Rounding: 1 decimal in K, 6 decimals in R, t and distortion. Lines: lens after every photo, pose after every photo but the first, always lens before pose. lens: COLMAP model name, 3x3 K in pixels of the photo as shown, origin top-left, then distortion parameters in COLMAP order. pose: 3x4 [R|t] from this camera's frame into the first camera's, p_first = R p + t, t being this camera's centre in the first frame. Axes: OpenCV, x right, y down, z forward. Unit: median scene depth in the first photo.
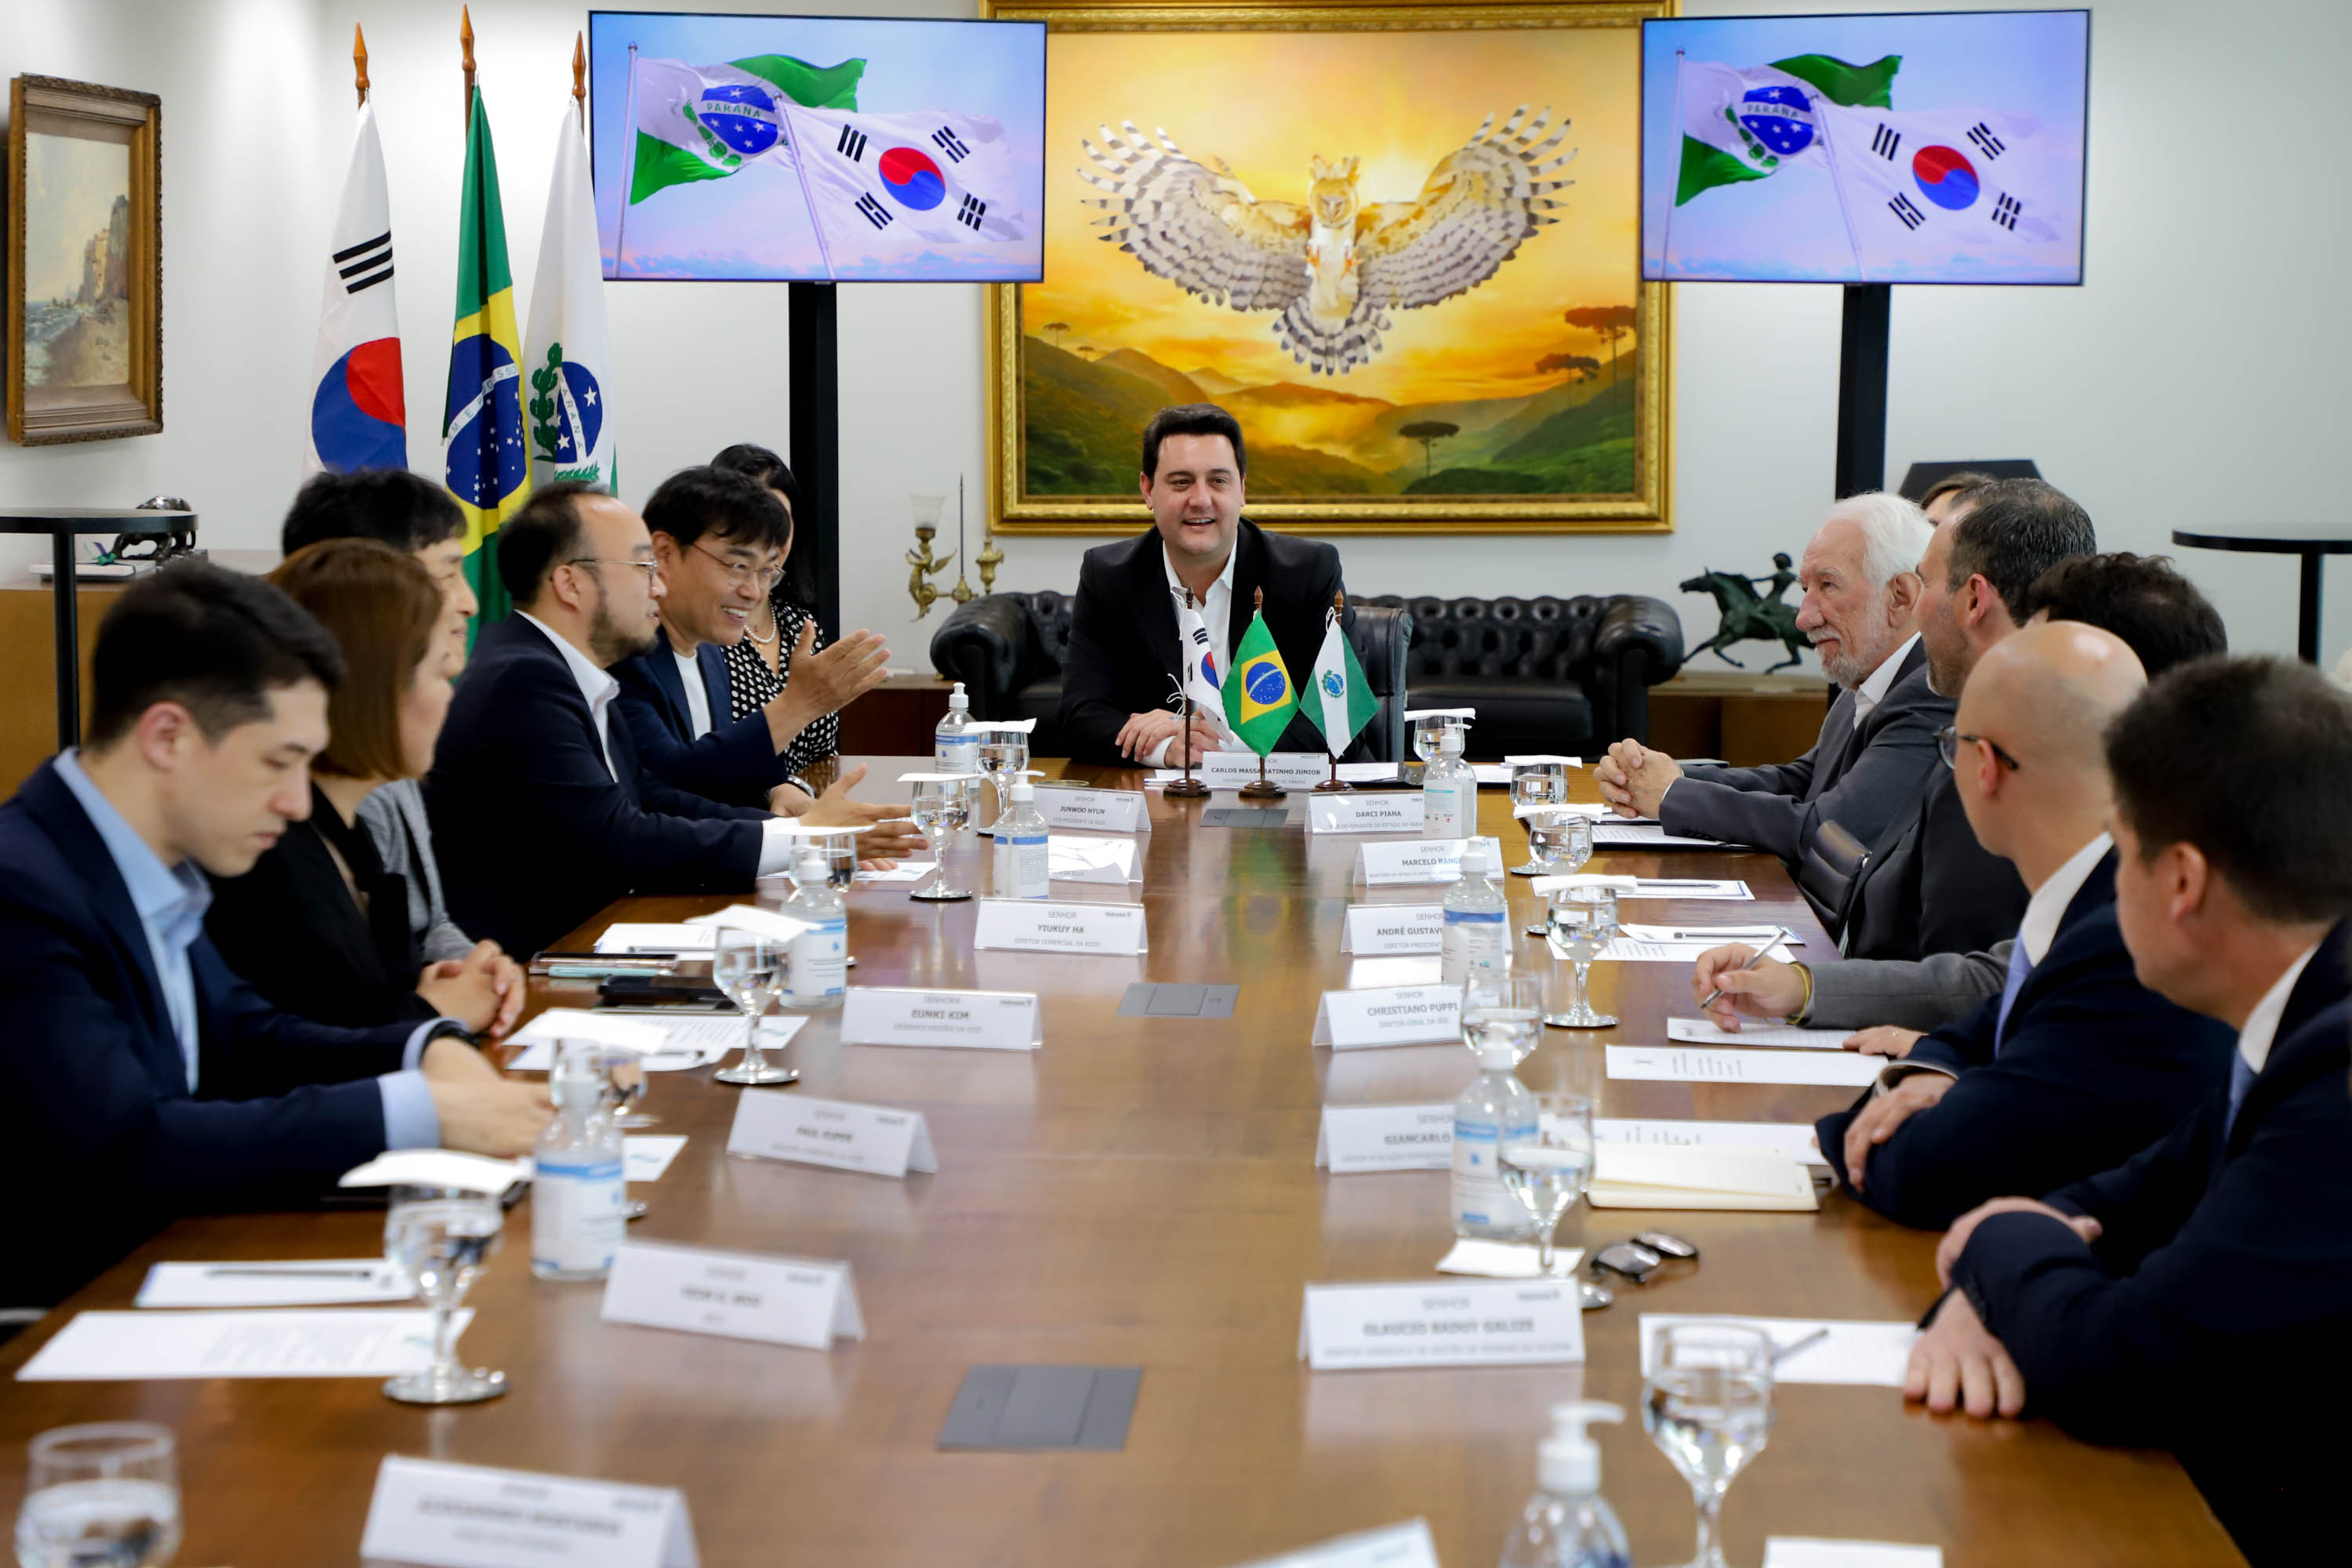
lens RADIAL K [[4821.5, 0, 1236.9], [0, 4821.5, 764.3], [0, 0, 1]] dist [0.386098, 0.000000]
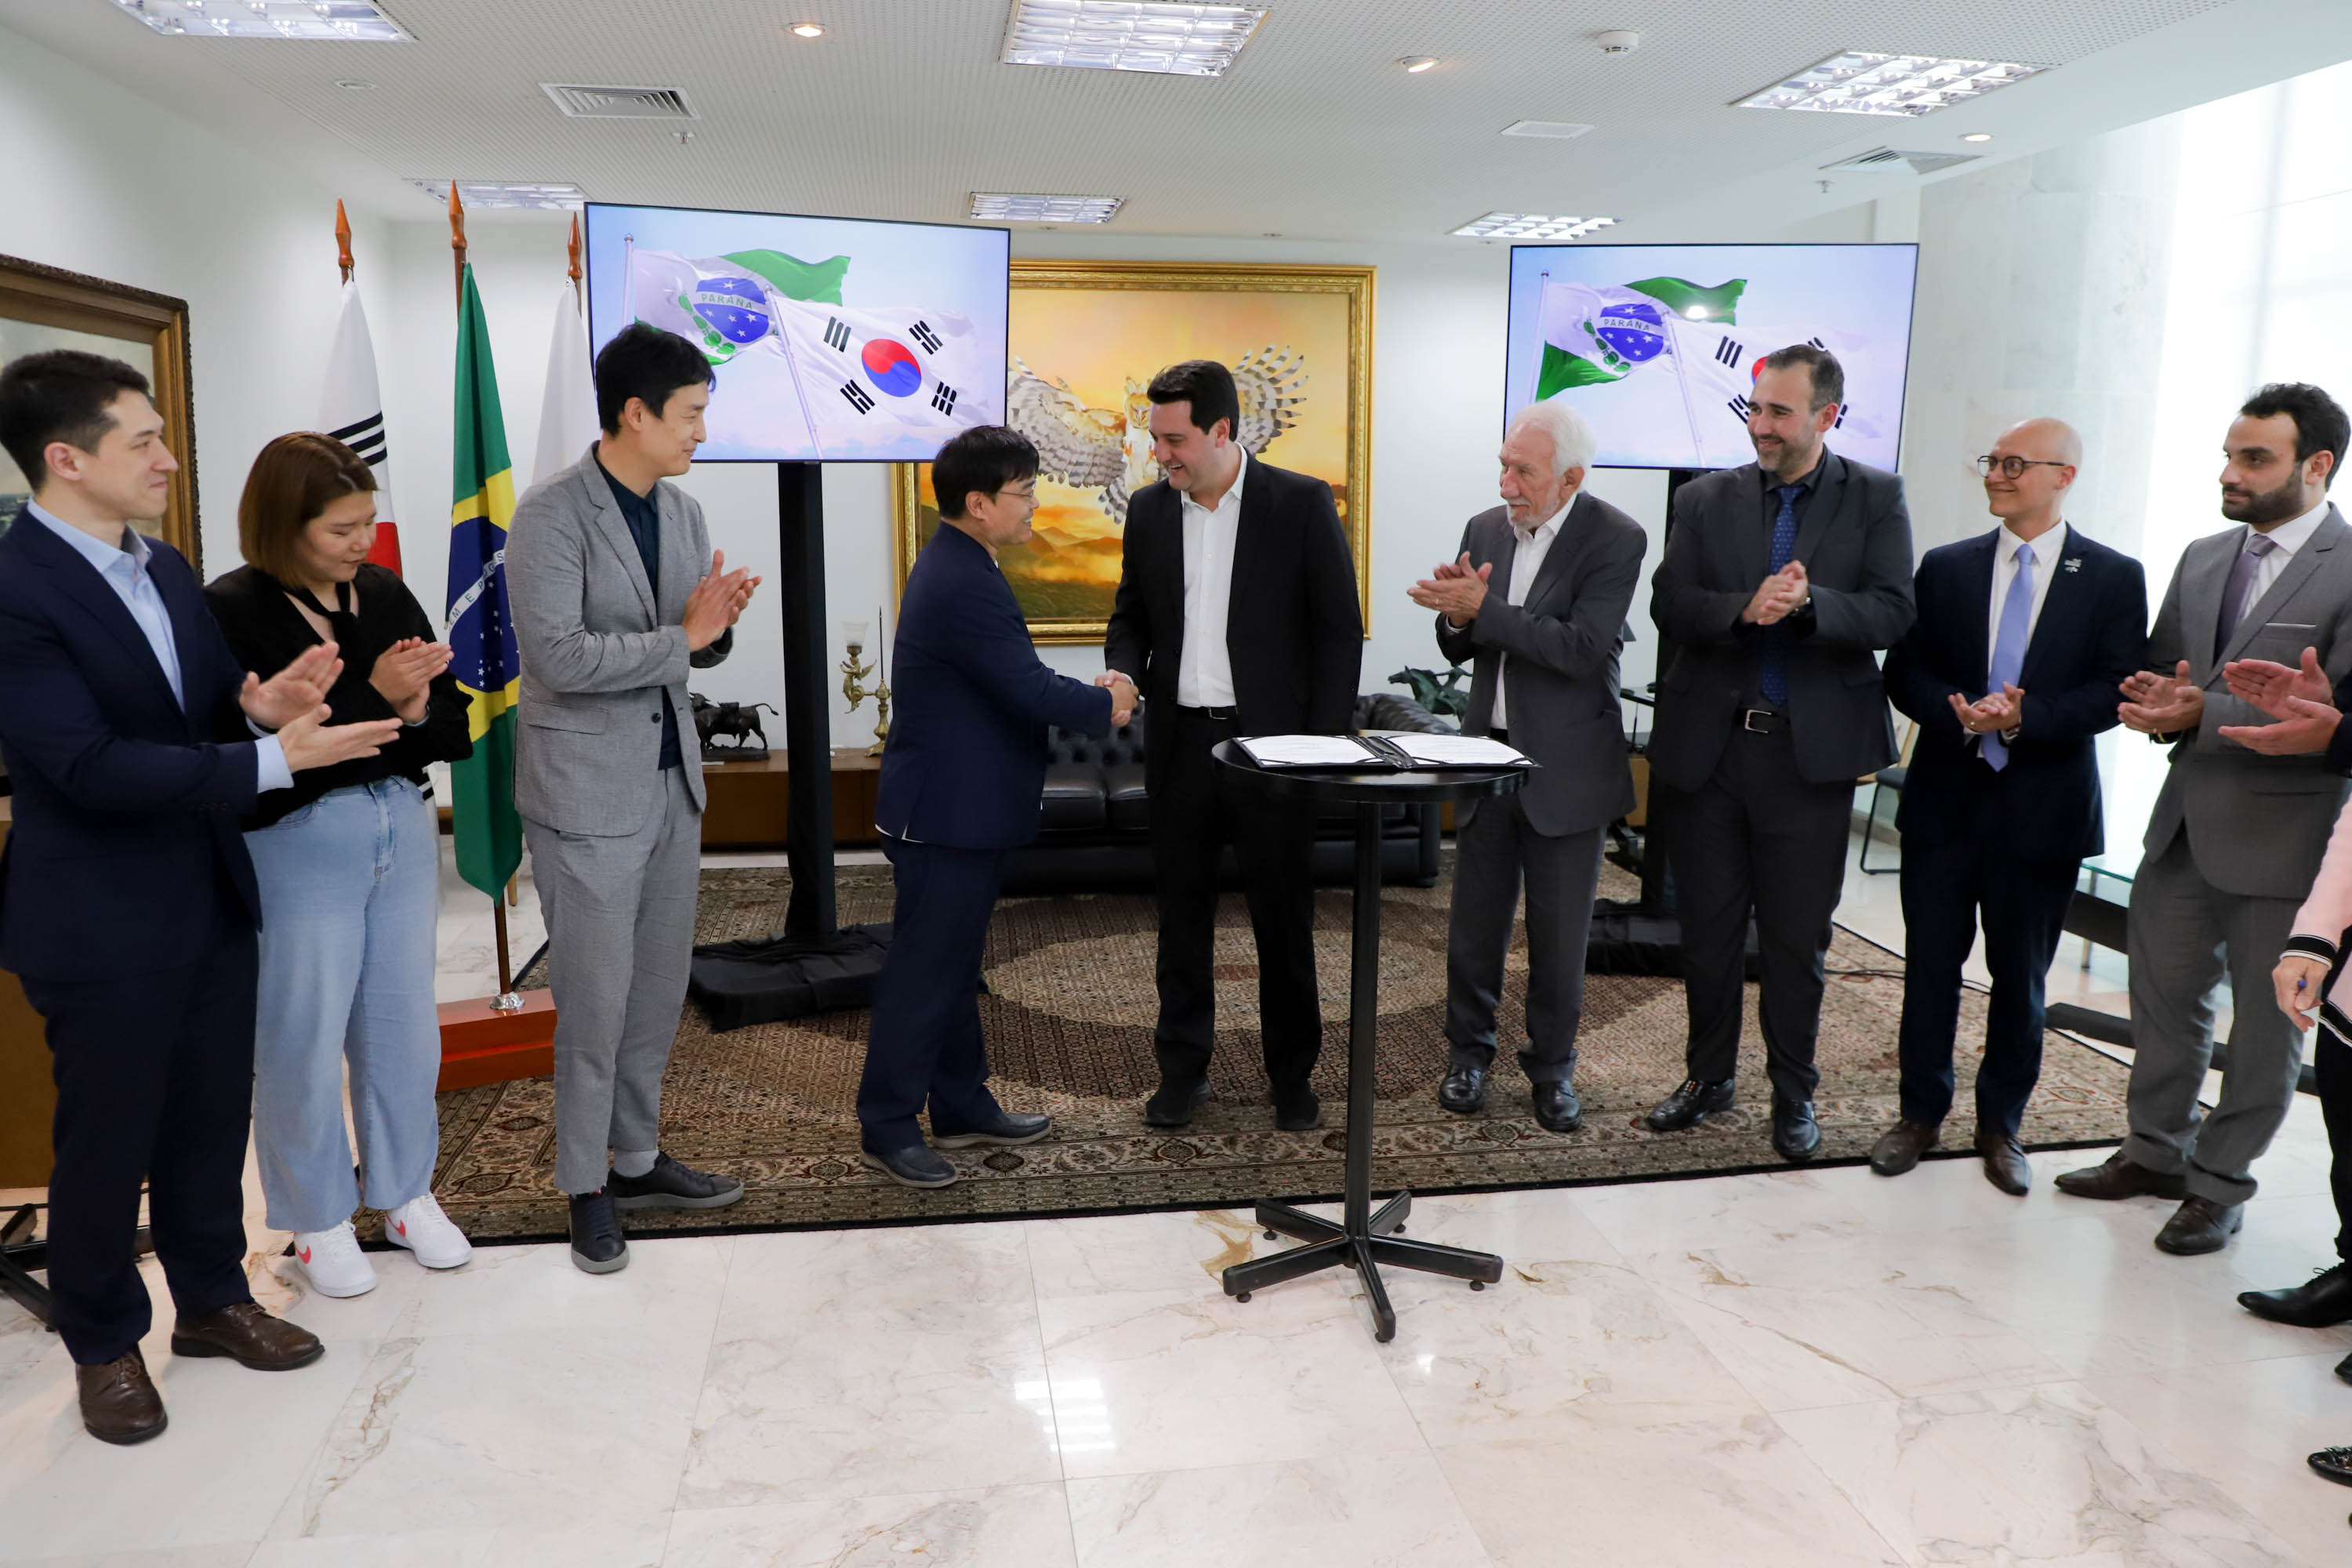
lens RADIAL K [[1646.4, 0, 1189.2], [0, 1646.4, 755.7], [0, 0, 1]] dist [-0.078446, 0.035550]
pose [[0.978507, -0.031742, 0.203758, -0.078787], [0.017552, 0.997317, 0.071076, -0.057892], [-0.205467, -0.065972, 0.976438, 0.615762]]
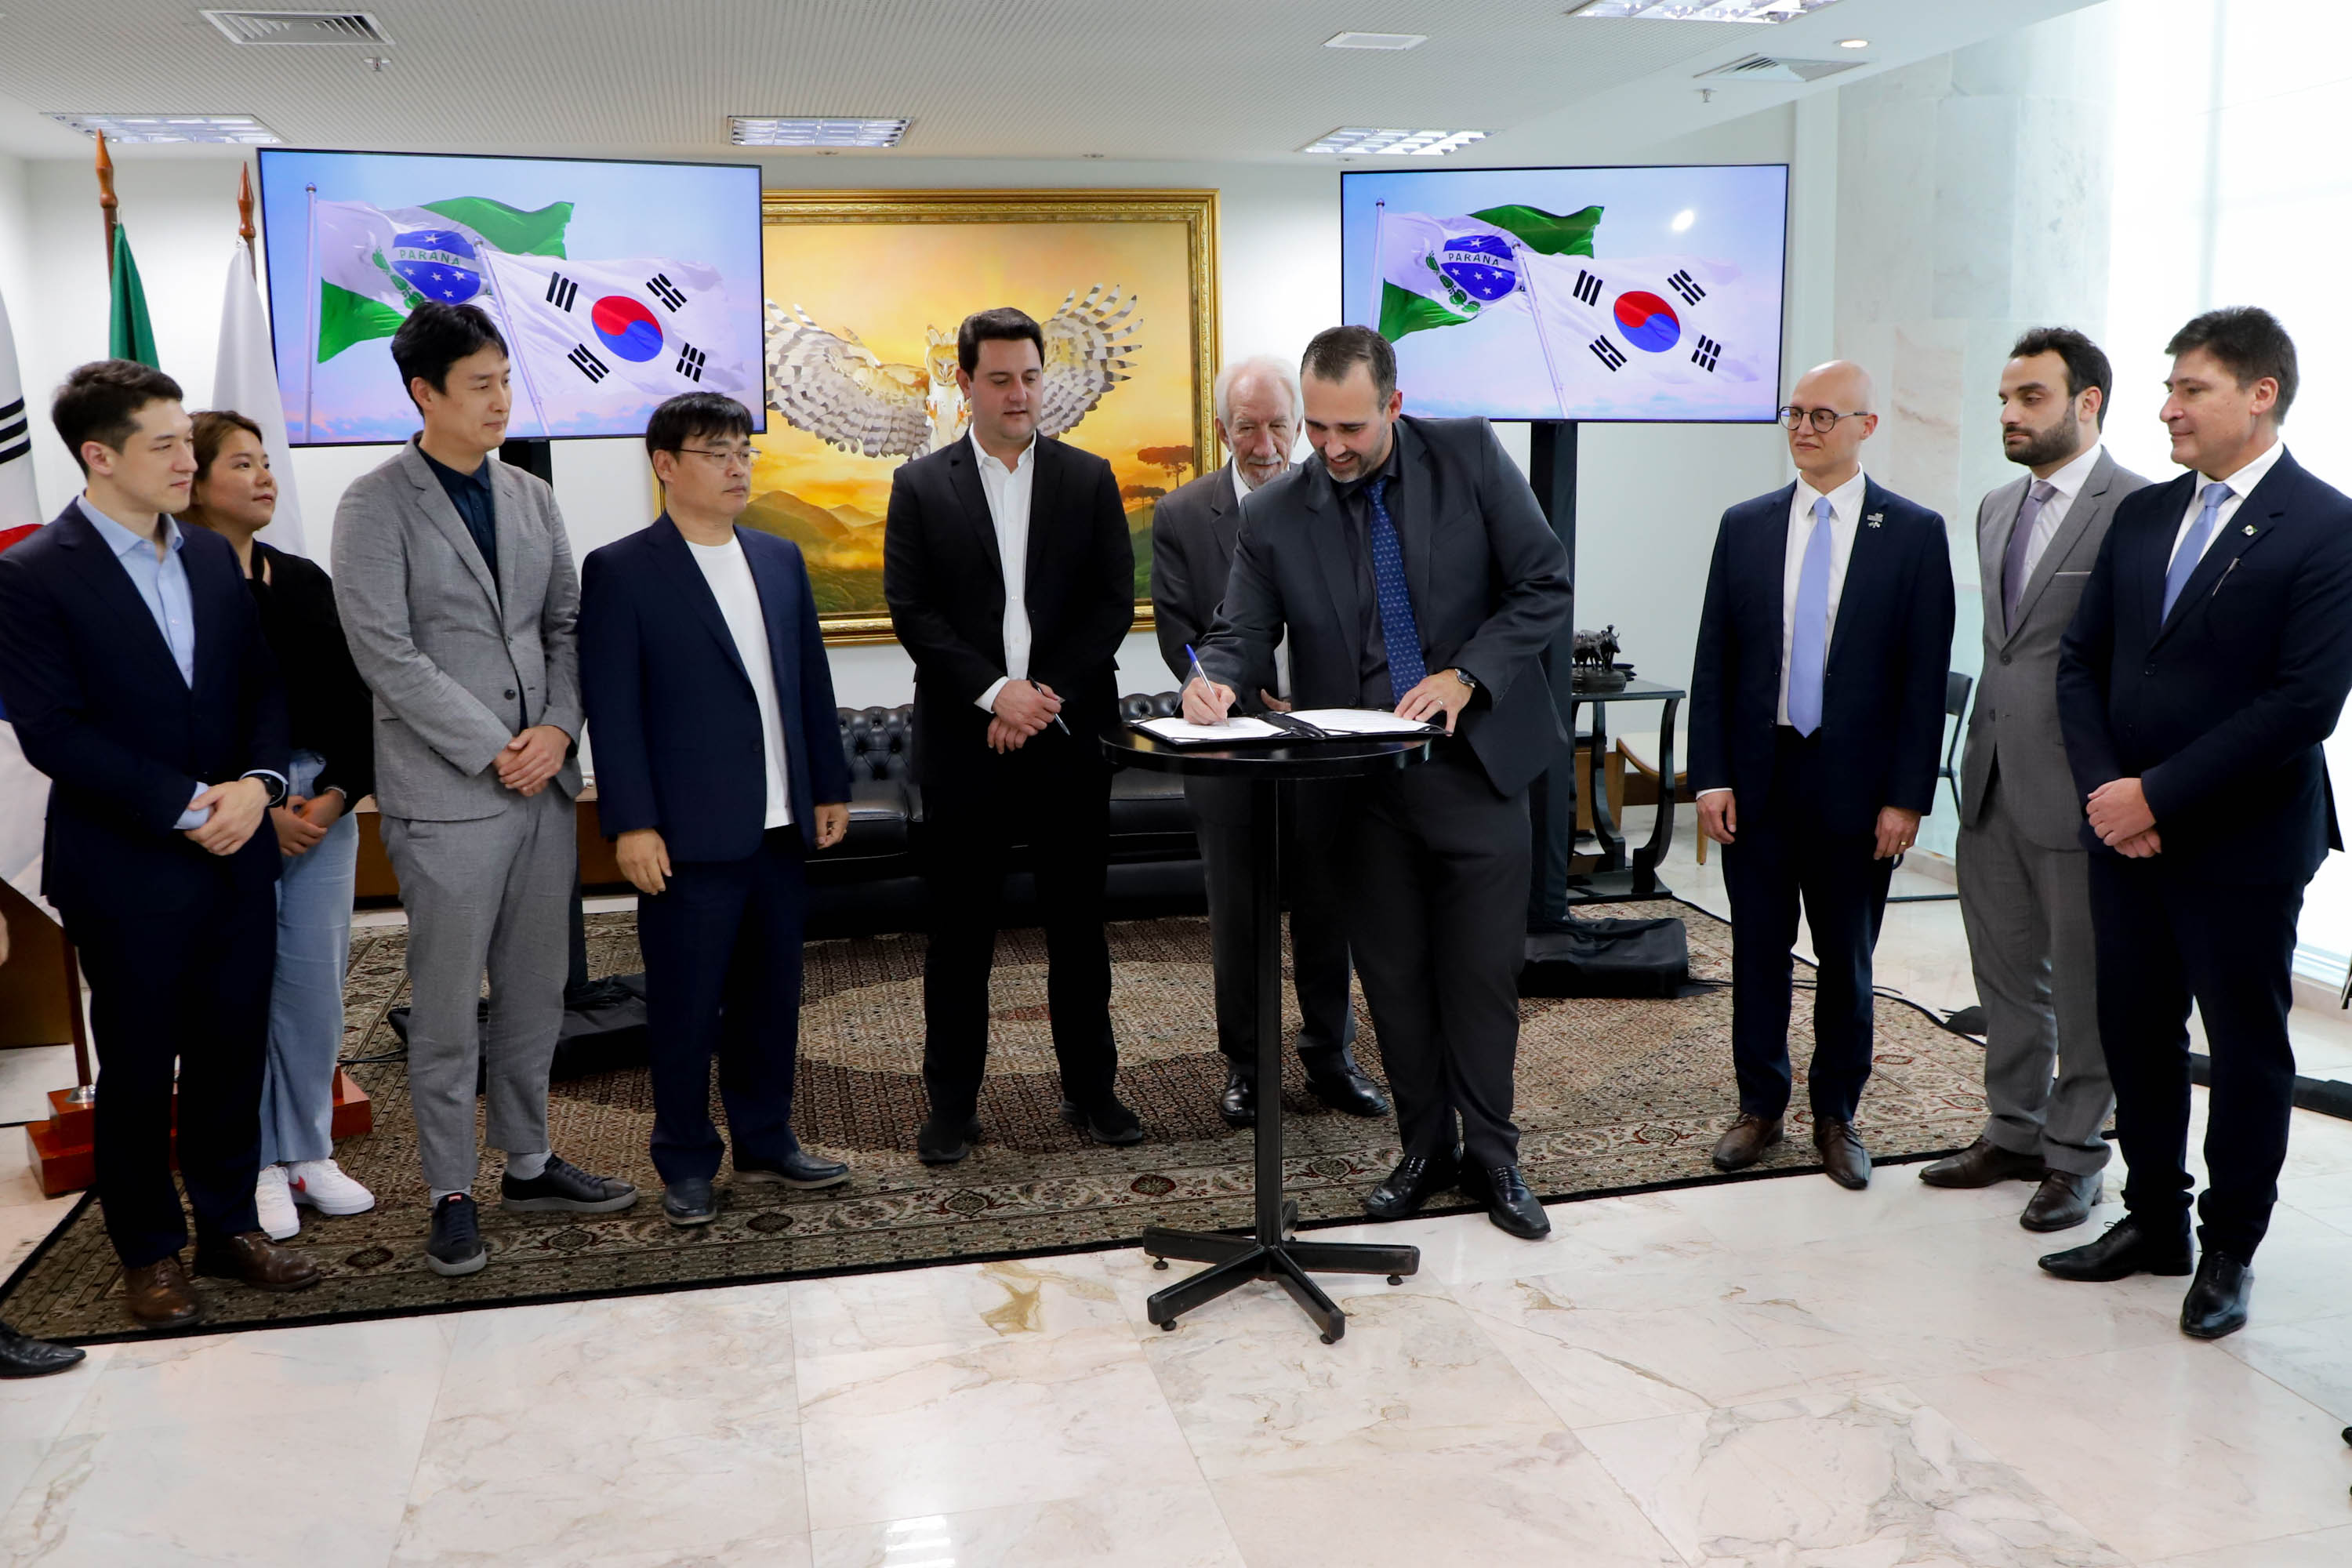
lens RADIAL K [[2023.2, 0, 1225.1], [0, 2023.2, 788.6], [0, 0, 1]] dist [-0.081130, 0.035323]
pose [[0.959643, -0.067320, 0.273045, -0.067340], [0.047187, 0.995705, 0.079651, -0.056105], [-0.277235, -0.063552, 0.958698, 0.581913]]
